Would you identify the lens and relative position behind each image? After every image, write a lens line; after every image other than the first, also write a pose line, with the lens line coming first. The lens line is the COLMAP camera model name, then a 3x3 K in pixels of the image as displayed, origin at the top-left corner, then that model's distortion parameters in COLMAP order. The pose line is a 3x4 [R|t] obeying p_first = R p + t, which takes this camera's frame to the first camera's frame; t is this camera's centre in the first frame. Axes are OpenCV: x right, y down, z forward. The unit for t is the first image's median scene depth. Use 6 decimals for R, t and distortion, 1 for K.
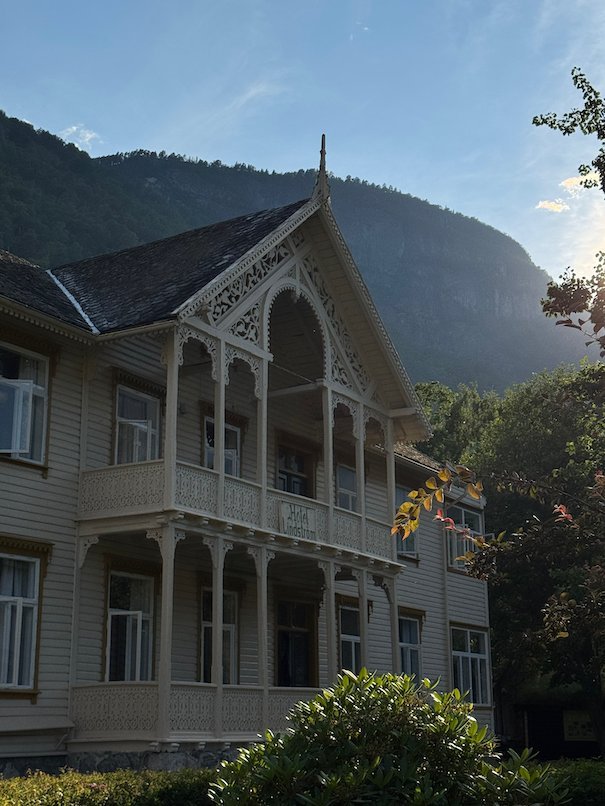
lens RADIAL K [[1172.4, 0, 302.1], [0, 1172.4, 403.3], [0, 0, 1]] dist [0.045348, 0.000000]
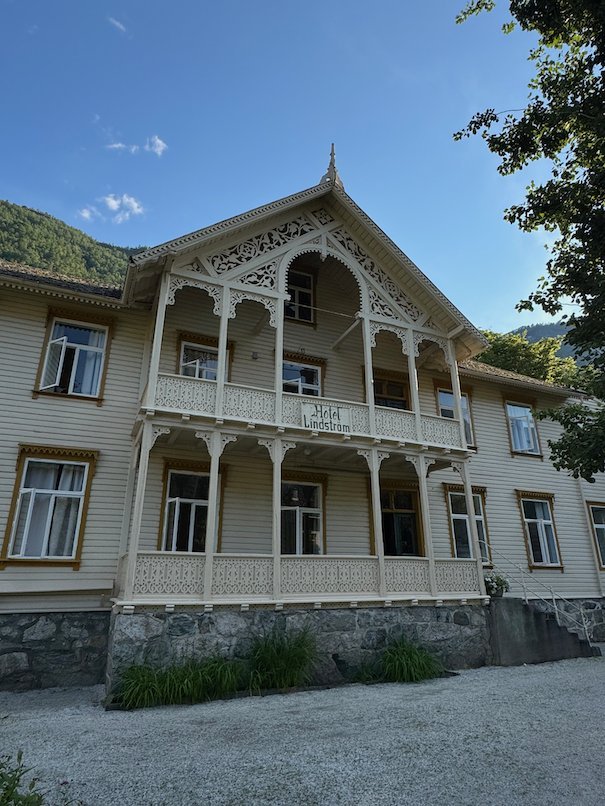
lens RADIAL K [[482.6, 0, 302.4], [0, 482.6, 402.8], [0, 0, 1]] dist [-0.014189, 0.001011]
pose [[0.822699, -0.193825, -0.534414, 0.254551], [0.148796, 0.980726, -0.126633, 0.148566], [0.548659, 0.024662, 0.835682, 0.576168]]
